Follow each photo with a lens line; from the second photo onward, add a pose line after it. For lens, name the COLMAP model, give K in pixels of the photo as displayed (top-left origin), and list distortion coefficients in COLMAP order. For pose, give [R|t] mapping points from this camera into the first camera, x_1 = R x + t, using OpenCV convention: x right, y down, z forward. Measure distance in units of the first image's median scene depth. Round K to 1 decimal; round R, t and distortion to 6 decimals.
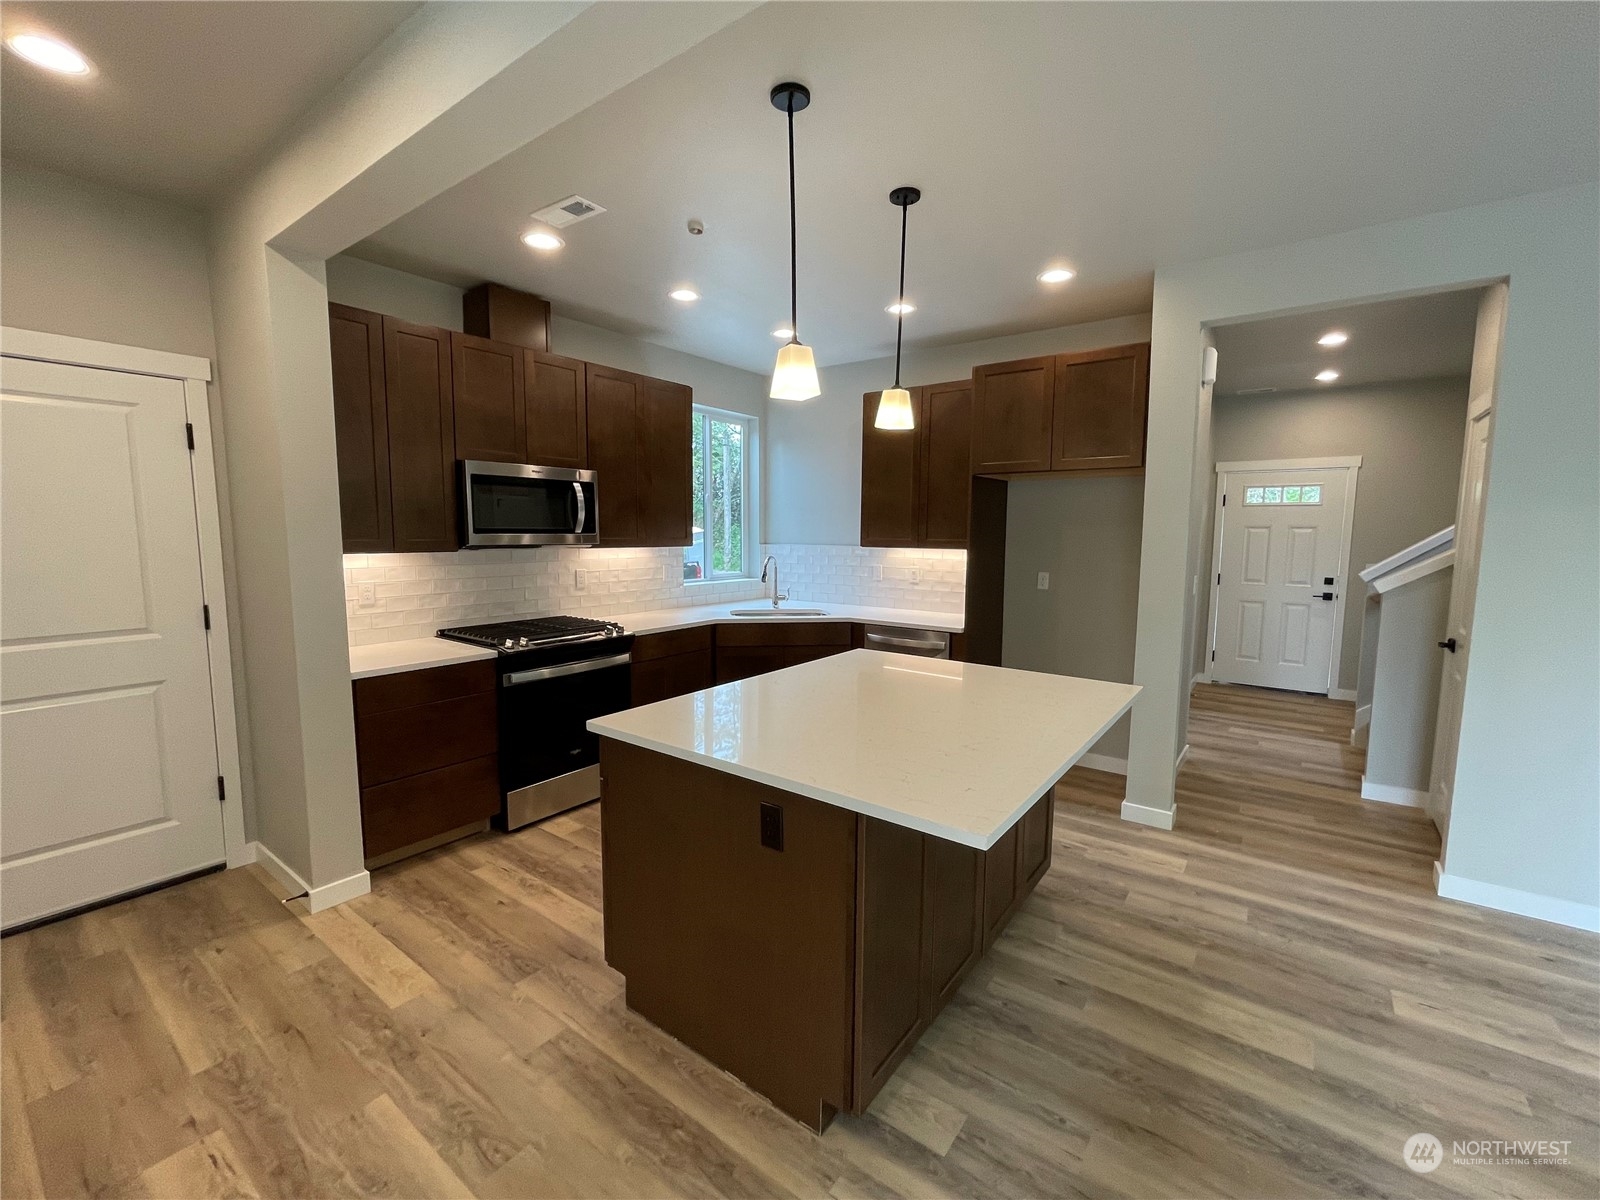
lens RADIAL K [[672.1, 0, 802.7], [0, 672.1, 597.2], [0, 0, 1]] dist [0.002114, 0.003101]
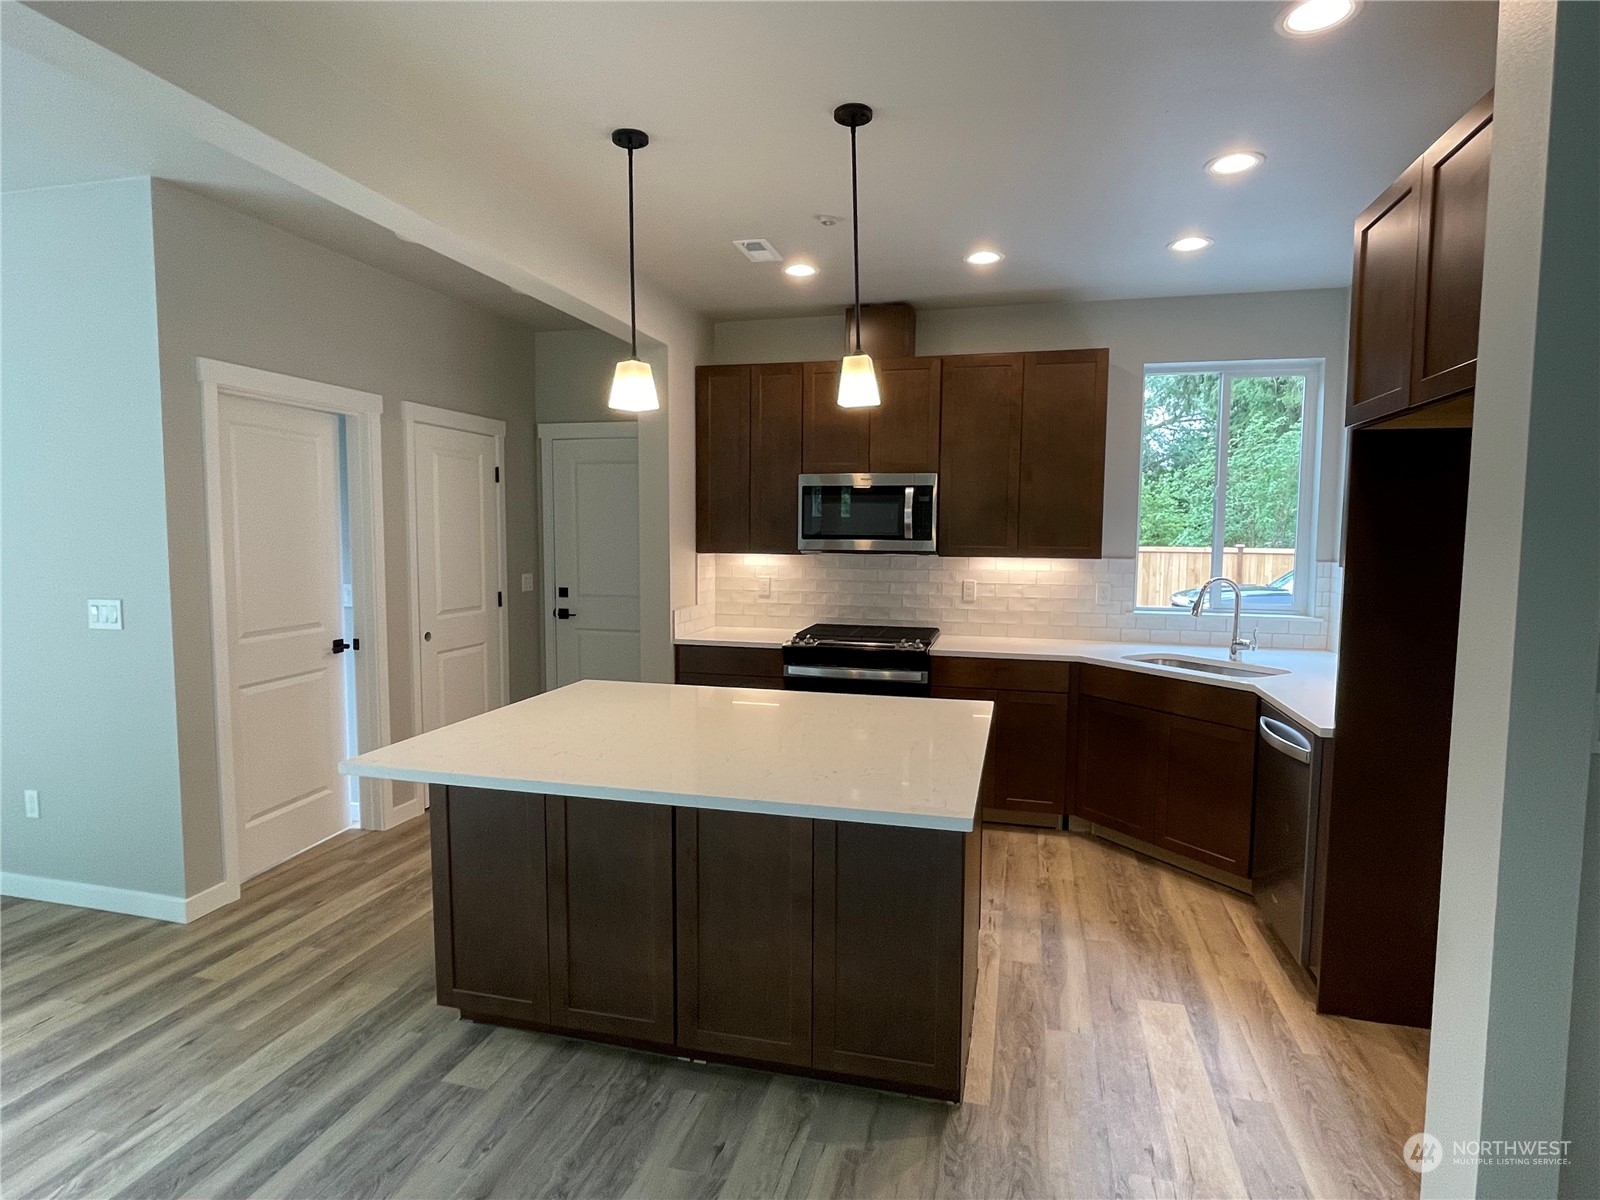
lens RADIAL K [[843.8, 0, 803.5], [0, 843.8, 609.2], [0, 0, 1]] dist [-0.000566, 0.000090]
pose [[0.380927, 0.080684, -0.921078, 0.841283], [-0.098612, 0.994049, 0.046293, -0.044263], [0.919331, 0.073195, 0.386617, 0.473096]]
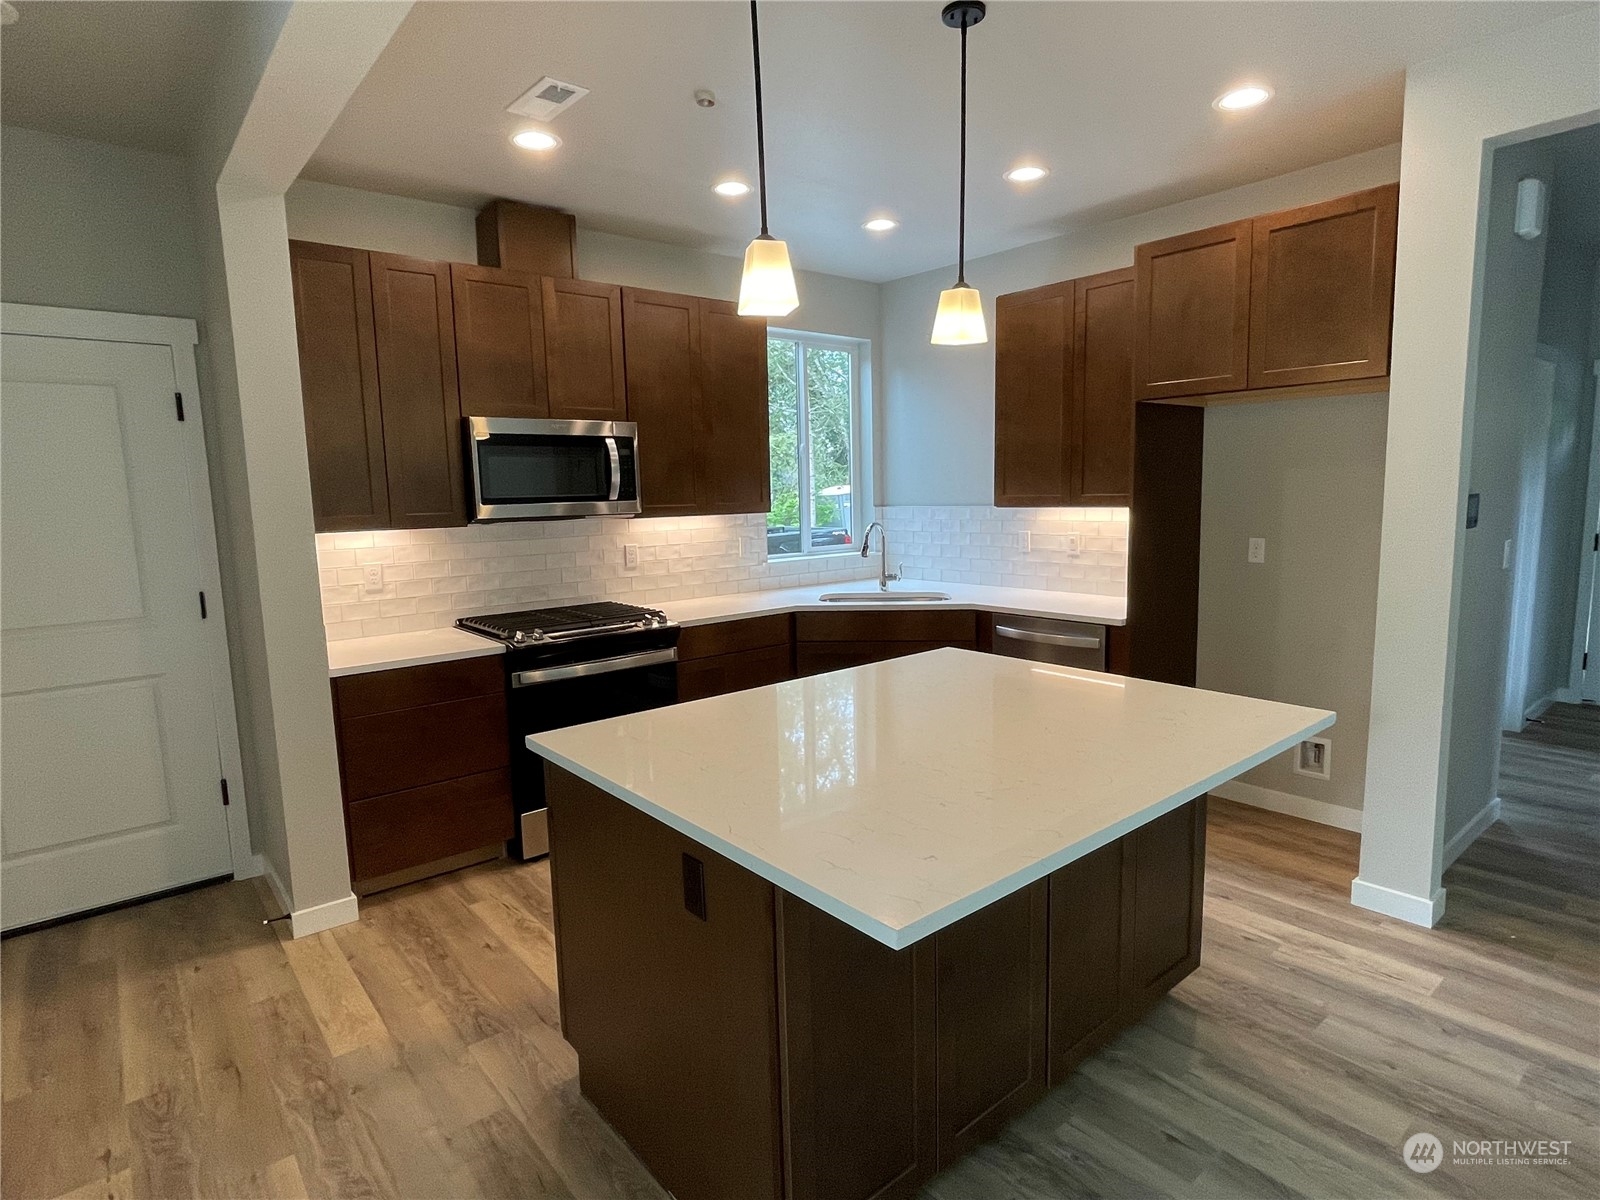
lens RADIAL K [[861.3, 0, 810.2], [0, 861.3, 595.9], [0, 0, 1]] dist [0.002281, 0.003468]
pose [[0.973035, -0.001781, -0.230652, 0.159413], [0.007771, 0.999656, 0.025064, -0.004878], [0.230528, -0.026180, 0.972713, 0.048689]]
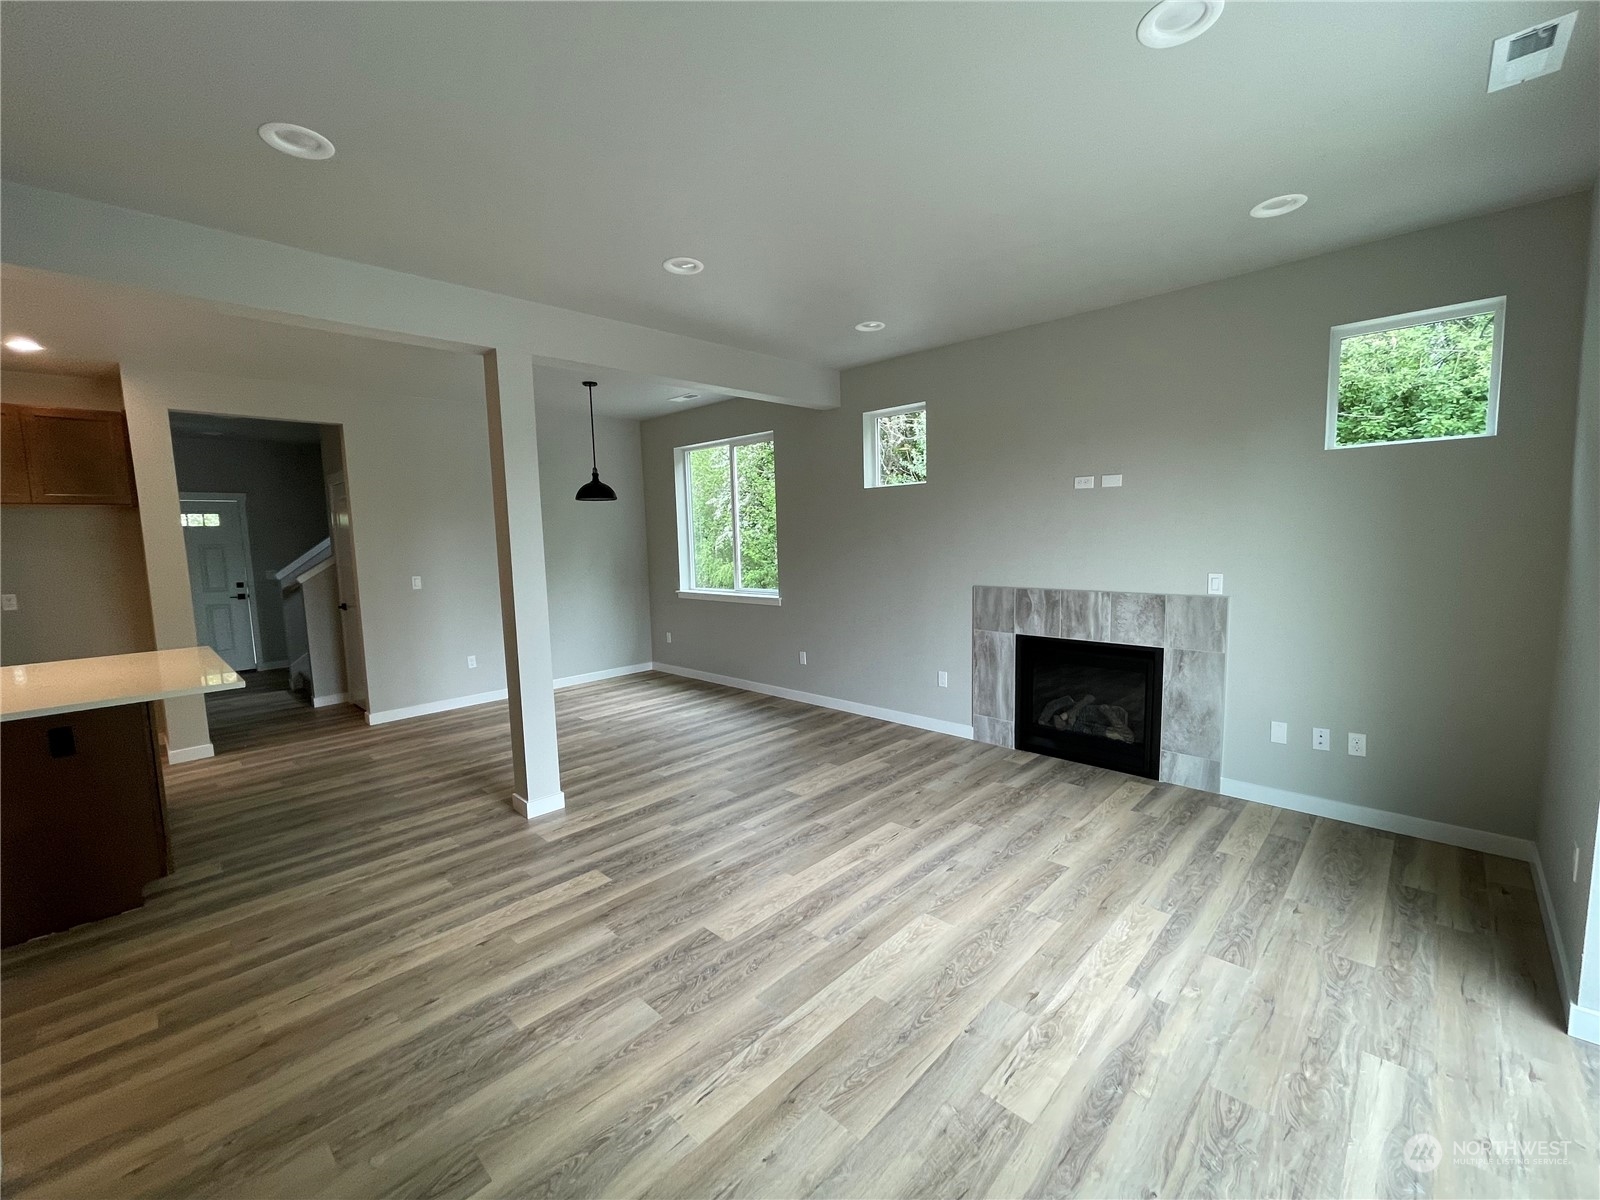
lens RADIAL K [[672.1, 0, 802.7], [0, 672.1, 597.2], [0, 0, 1]] dist [0.002114, 0.003101]
pose [[0.131568, -0.109792, 0.985208, -0.702599], [0.131996, 0.986938, 0.092357, 0.043532], [-0.982480, 0.117893, 0.144342, -0.508986]]
